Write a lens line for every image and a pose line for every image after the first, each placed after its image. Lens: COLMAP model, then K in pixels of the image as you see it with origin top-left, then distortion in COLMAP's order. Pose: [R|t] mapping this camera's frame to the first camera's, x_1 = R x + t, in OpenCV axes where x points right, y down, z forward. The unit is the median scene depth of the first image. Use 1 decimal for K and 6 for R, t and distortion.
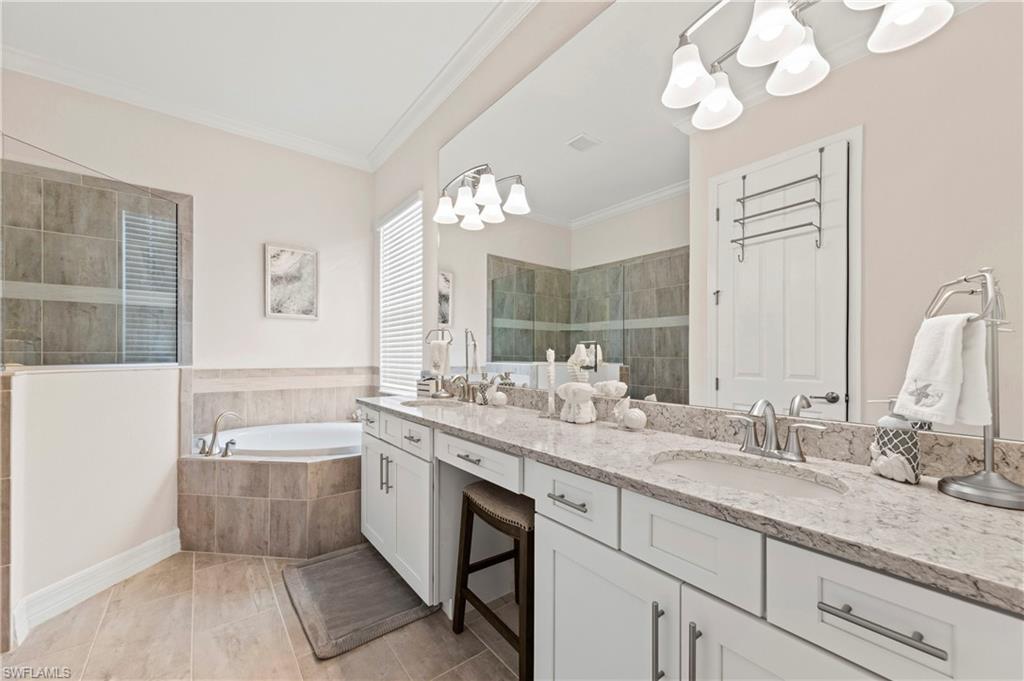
lens RADIAL K [[402.8, 0, 513.8], [0, 402.8, 355.5], [0, 0, 1]] dist [0.006170, -0.001031]
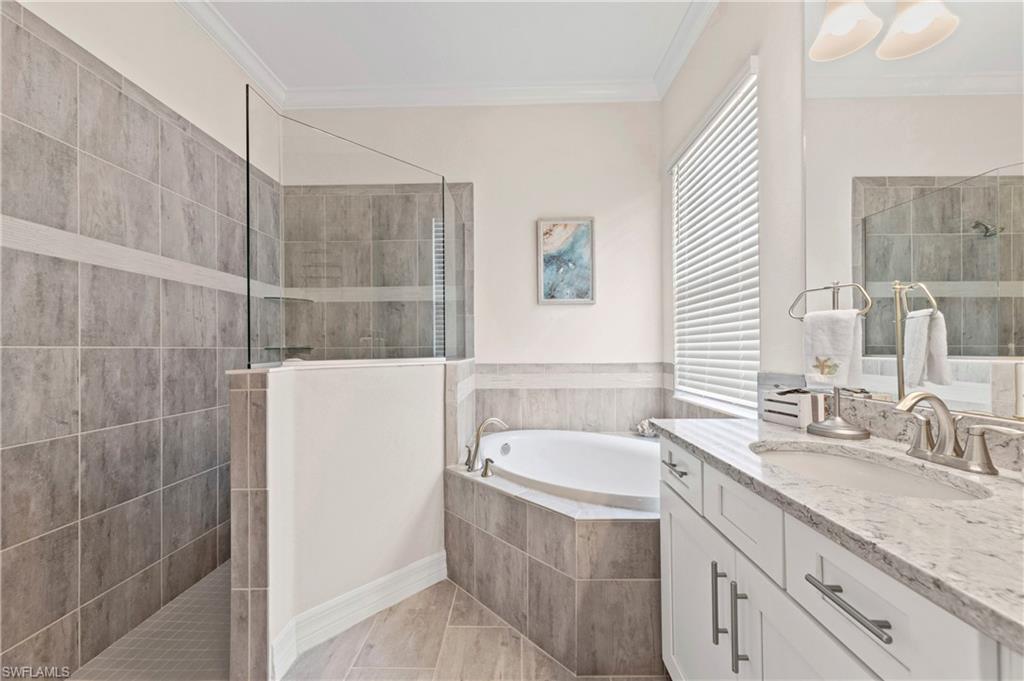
lens RADIAL K [[380.7, 0, 513.8], [0, 380.7, 347.1], [0, 0, 1]] dist [0.006938, -0.000094]
pose [[0.779230, -0.012918, -0.626605, -0.186687], [0.010116, 0.999917, -0.008033, 0.003719], [0.626656, -0.000079, 0.779296, 0.424365]]
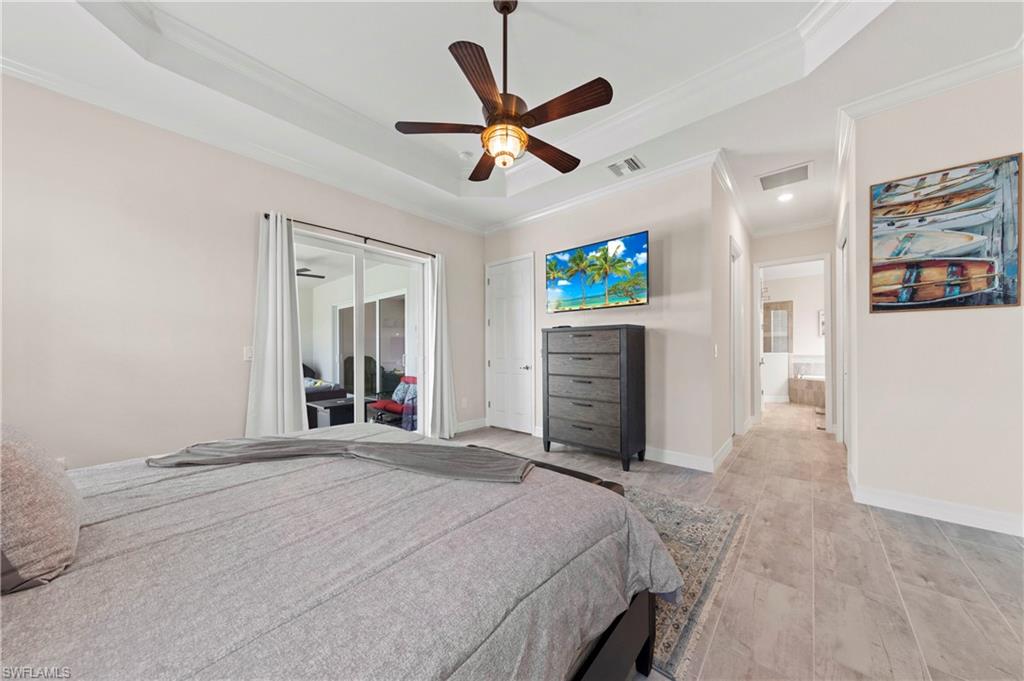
lens RADIAL K [[340.5, 0, 513.9], [0, 340.5, 346.8], [0, 0, 1]] dist [0.000030, -0.000004]
pose [[0.192938, -0.006825, -0.981187, 1.681274], [0.003916, 0.999973, -0.006186, -0.024869], [0.981203, -0.002649, 0.192960, -1.991154]]
